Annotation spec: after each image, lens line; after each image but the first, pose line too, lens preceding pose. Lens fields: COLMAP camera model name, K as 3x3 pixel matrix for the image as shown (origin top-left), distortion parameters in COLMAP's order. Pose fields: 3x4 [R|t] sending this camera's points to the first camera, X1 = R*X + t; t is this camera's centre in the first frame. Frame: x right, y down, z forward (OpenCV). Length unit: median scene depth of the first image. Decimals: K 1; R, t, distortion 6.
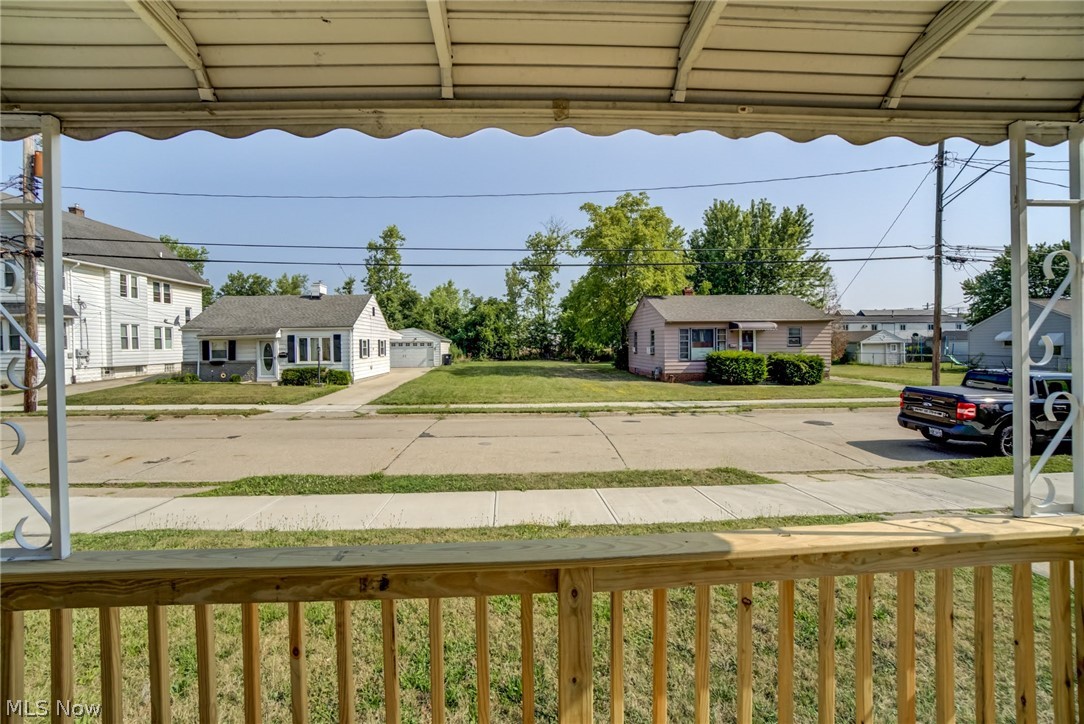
lens RADIAL K [[477.4, 0, 524.9], [0, 477.4, 355.7], [0, 0, 1]] dist [-0.062088, 0.021868]
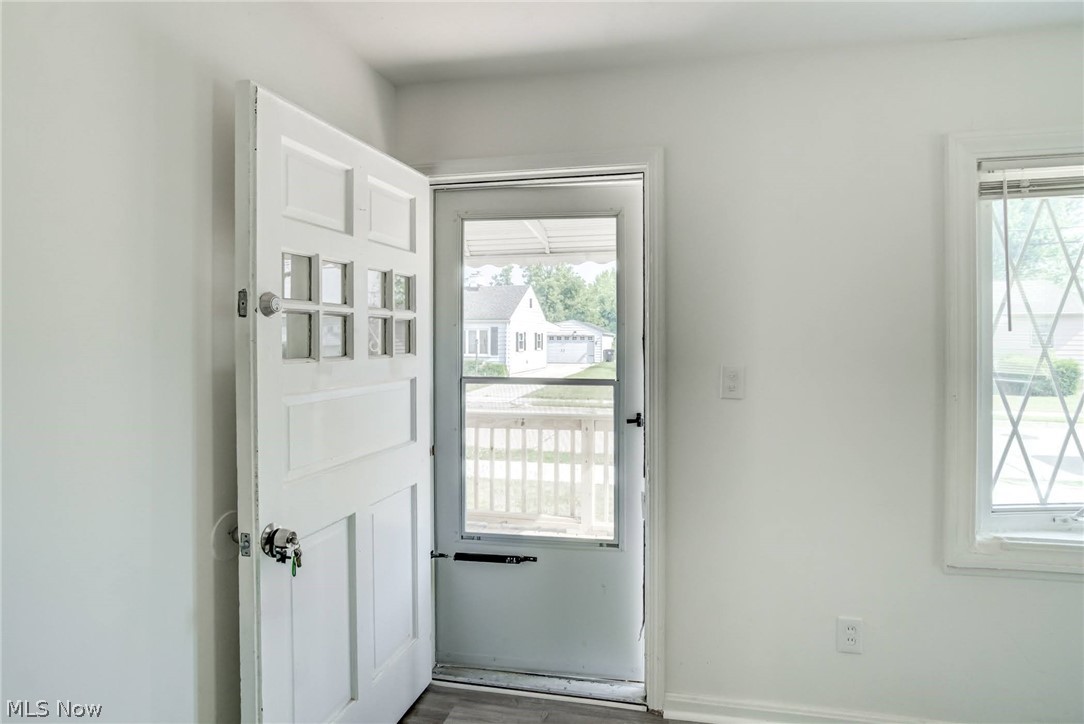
lens RADIAL K [[742.5, 0, 547.5], [0, 742.5, 350.7], [0, 0, 1]] dist [0.040392, 0.000402]
pose [[0.957210, 0.018821, -0.288781, 0.140415], [-0.020697, 0.999780, -0.003442, 0.006640], [0.288652, 0.009272, 0.957389, -0.405017]]
